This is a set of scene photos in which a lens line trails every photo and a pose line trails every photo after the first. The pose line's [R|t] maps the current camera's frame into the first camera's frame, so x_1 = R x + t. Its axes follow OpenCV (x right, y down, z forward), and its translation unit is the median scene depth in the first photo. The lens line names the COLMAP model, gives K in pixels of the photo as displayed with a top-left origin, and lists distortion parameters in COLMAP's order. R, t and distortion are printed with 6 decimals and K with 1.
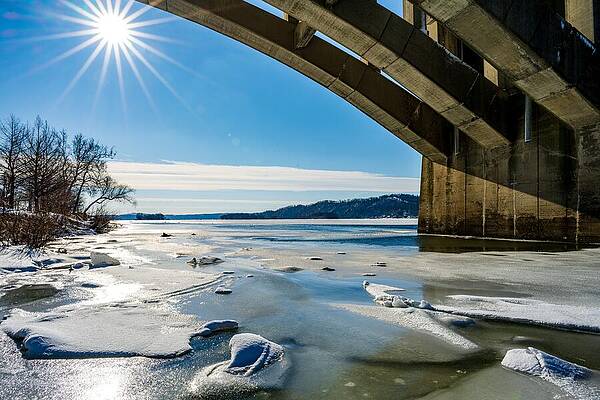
lens RADIAL K [[420.7, 0, 299.6], [0, 420.7, 199.5], [0, 0, 1]] dist [0.003852, -0.001560]
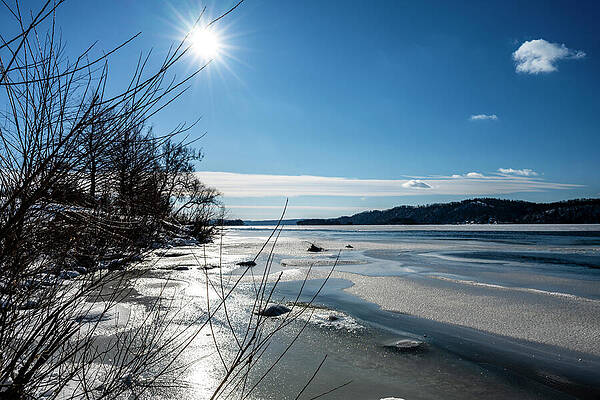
lens RADIAL K [[420.7, 0, 298.8], [0, 420.7, 196.9], [0, 0, 1]] dist [0.003852, -0.001560]
pose [[0.984235, -0.012000, -0.176461, -0.065490], [0.008442, 0.999746, -0.020902, 0.006736], [0.176667, 0.019083, 0.984086, 0.114650]]
